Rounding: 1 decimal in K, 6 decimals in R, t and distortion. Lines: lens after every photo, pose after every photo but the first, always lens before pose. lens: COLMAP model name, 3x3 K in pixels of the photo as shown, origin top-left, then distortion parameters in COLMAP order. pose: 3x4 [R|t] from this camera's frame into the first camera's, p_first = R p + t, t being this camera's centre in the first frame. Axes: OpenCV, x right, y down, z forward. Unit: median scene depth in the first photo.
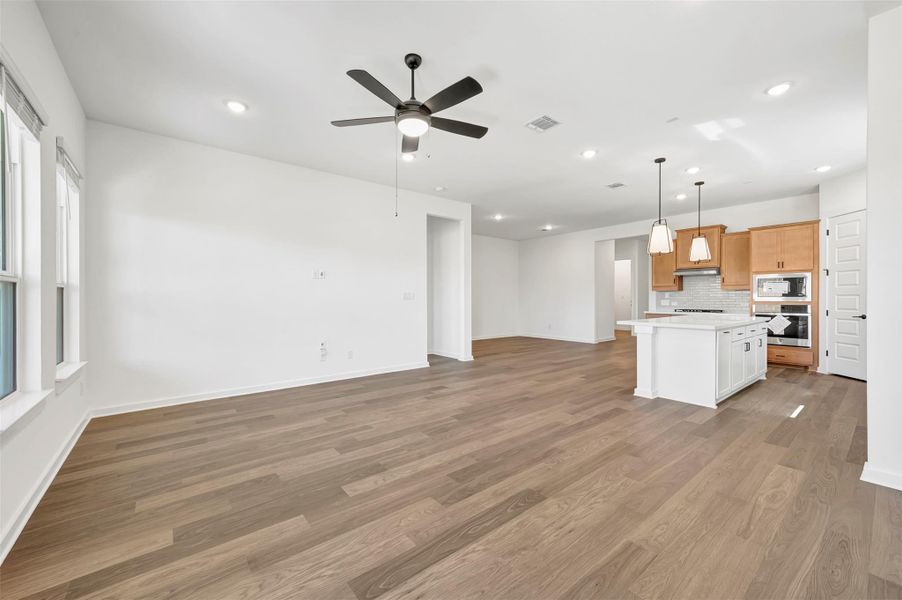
lens RADIAL K [[366.5, 0, 430.4], [0, 366.5, 298.8], [0, 0, 1]] dist [-0.000306, -0.000013]
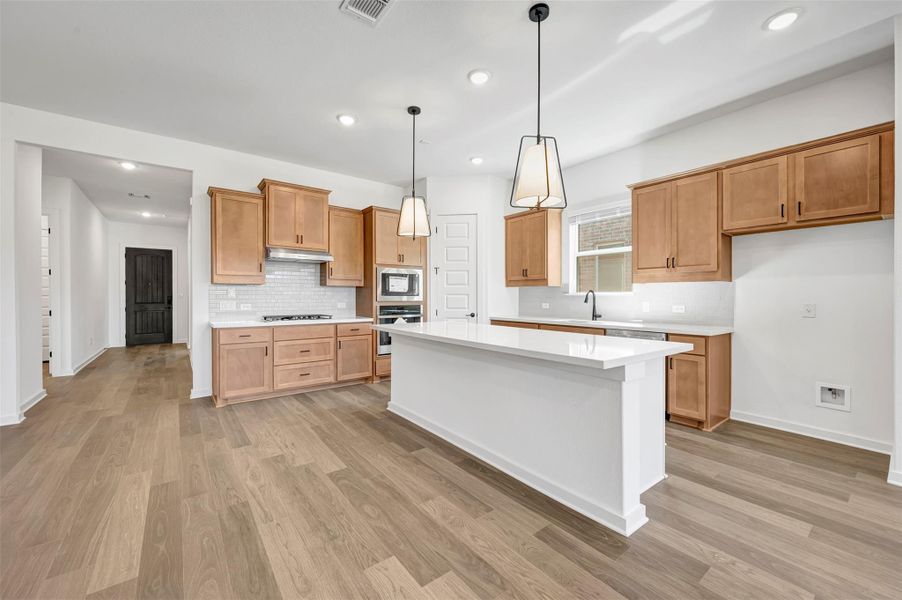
lens RADIAL K [[358.9, 0, 463.0], [0, 358.9, 298.2], [0, 0, 1]] dist [0.000805, -0.000060]
pose [[-0.034981, 0.000994, 0.999387, 0.220862], [0.001688, 0.999998, -0.000936, 0.000521], [-0.999387, 0.001654, -0.034983, 1.591050]]
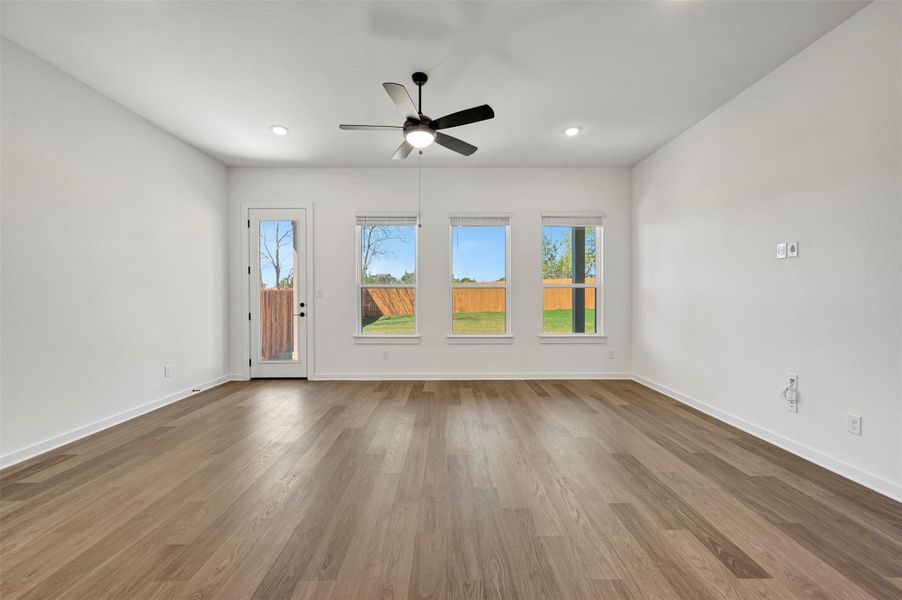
lens RADIAL K [[363.0, 0, 454.8], [0, 363.0, 296.8], [0, 0, 1]] dist [0.000542, 0.000006]
pose [[-0.588046, 0.009797, -0.808768, 0.642632], [0.003384, 0.999948, 0.009653, 0.001598], [0.808821, 0.002939, -0.588048, 1.454965]]
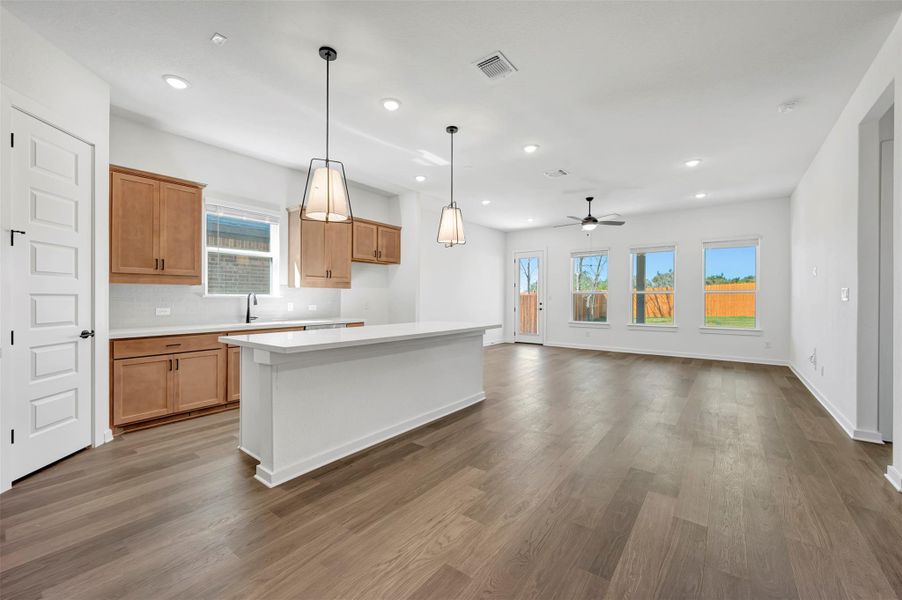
lens RADIAL K [[358.0, 0, 450.1], [0, 358.0, 298.7], [0, 0, 1]] dist [-0.000595, -0.000109]
pose [[-0.963326, 0.006727, -0.268248, 1.191452], [0.005672, 0.999973, 0.004709, -0.007512], [0.268272, 0.003015, -0.963338, 2.506062]]
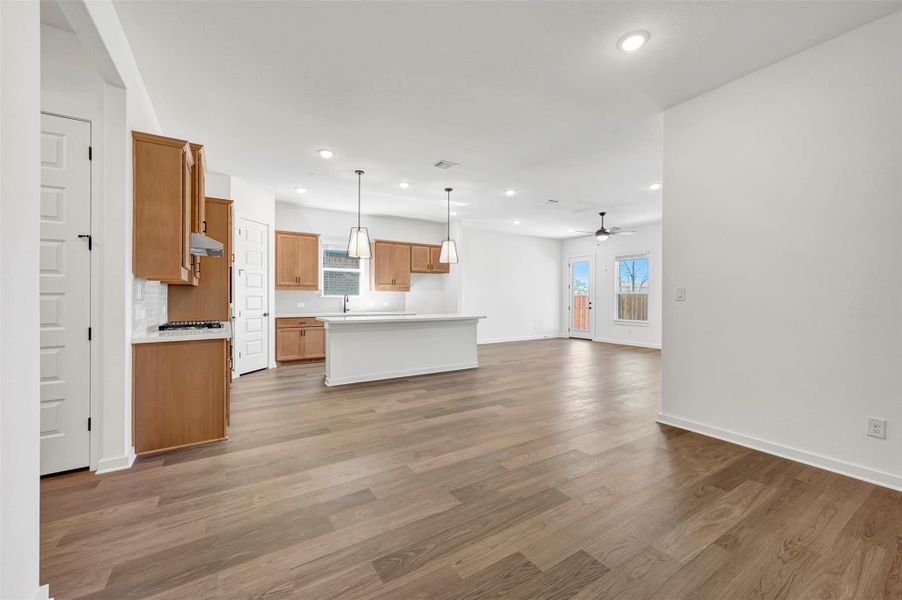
lens RADIAL K [[350.0, 0, 451.0], [0, 350.0, 300.0], [0, 0, 1]] dist [0.000741, 0.000022]
pose [[-0.997378, 0.004169, 0.072245, 0.752157], [0.004710, 0.999962, 0.007312, -0.006659], [-0.072211, 0.007633, -0.997360, 3.126773]]
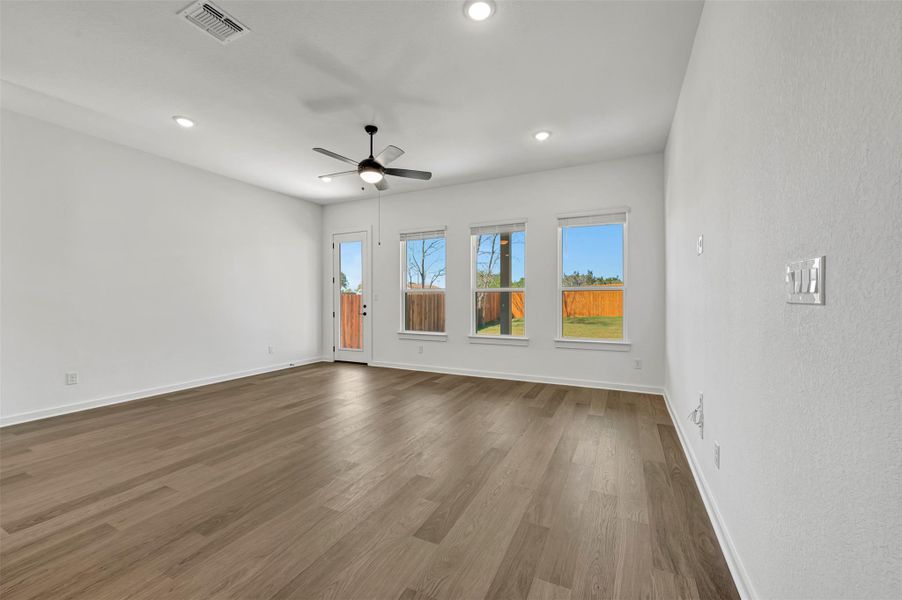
lens RADIAL K [[360.3, 0, 447.4], [0, 360.3, 296.5], [0, 0, 1]] dist [-0.000489, -0.000012]
pose [[-0.888506, 0.006054, -0.458825, 0.271251], [0.007606, 0.999970, -0.001534, 0.001616], [0.458802, -0.004853, -0.888525, 1.978422]]
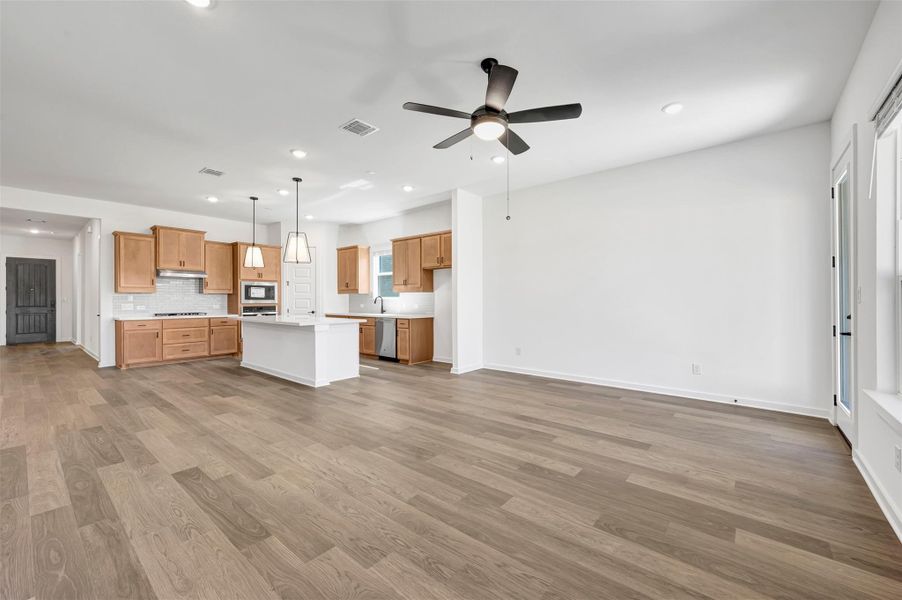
lens RADIAL K [[360.0, 0, 472.1], [0, 360.0, 299.0], [0, 0, 1]] dist [0.001164, -0.000229]
pose [[-0.266016, 0.007748, 0.963937, -0.832754], [0.005685, 0.999963, -0.006469, 0.005866], [-0.963952, 0.003759, -0.266051, 1.110289]]
